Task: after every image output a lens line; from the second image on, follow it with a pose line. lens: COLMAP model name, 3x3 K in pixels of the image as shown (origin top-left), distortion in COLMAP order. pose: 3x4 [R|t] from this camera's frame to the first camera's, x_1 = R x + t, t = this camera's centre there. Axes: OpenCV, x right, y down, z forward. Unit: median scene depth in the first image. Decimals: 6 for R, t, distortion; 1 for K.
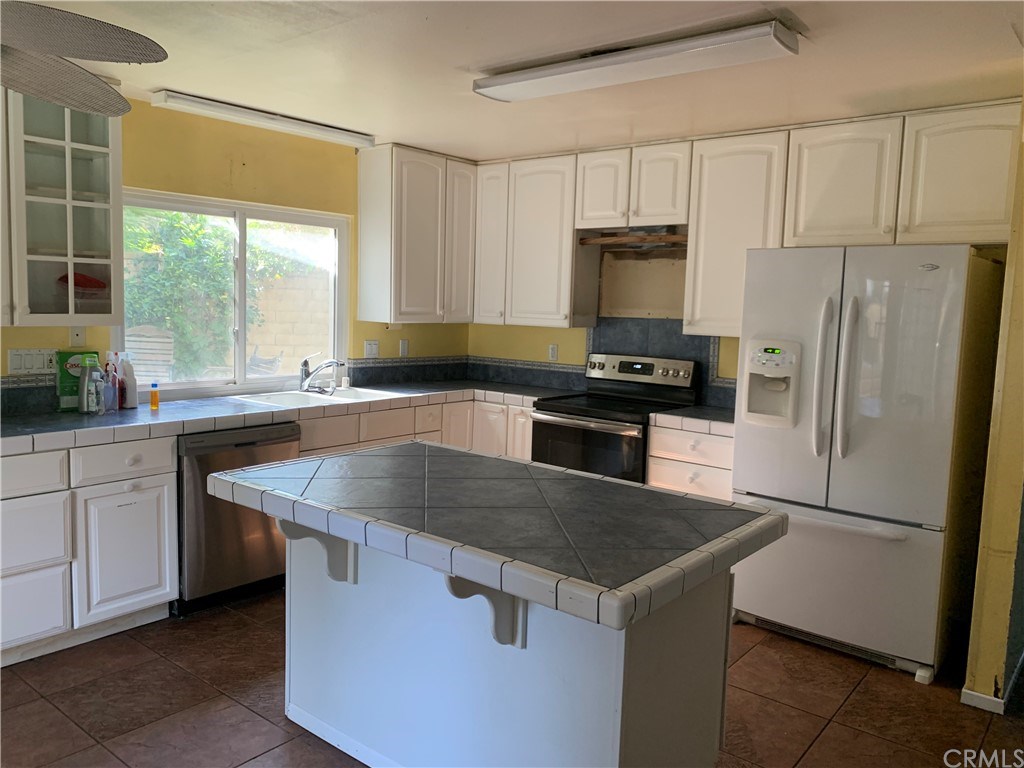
lens RADIAL K [[791.7, 0, 512.0], [0, 791.7, 384.0], [0, 0, 1]] dist [0.006083, -0.000689]
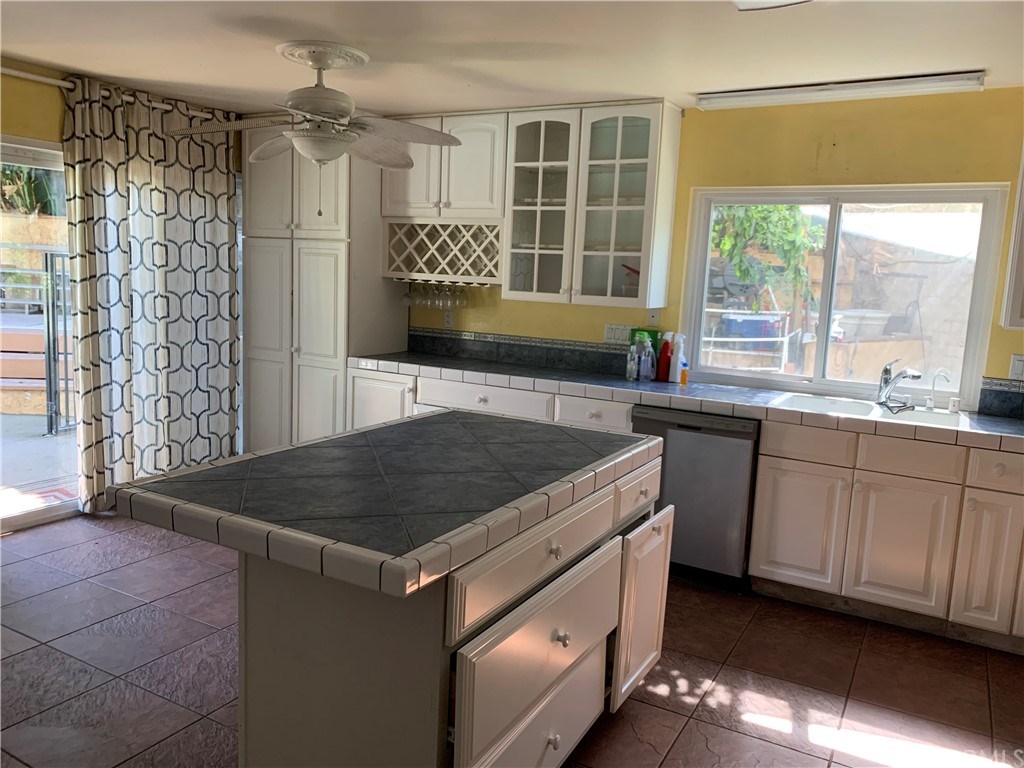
lens RADIAL K [[791.7, 0, 512.0], [0, 791.7, 384.0], [0, 0, 1]] dist [0.006083, -0.000689]
pose [[0.166374, 0.114166, -0.979431, 0.632054], [-0.141378, 0.985774, 0.090890, -0.040627], [0.975875, 0.123349, 0.180148, 0.598494]]
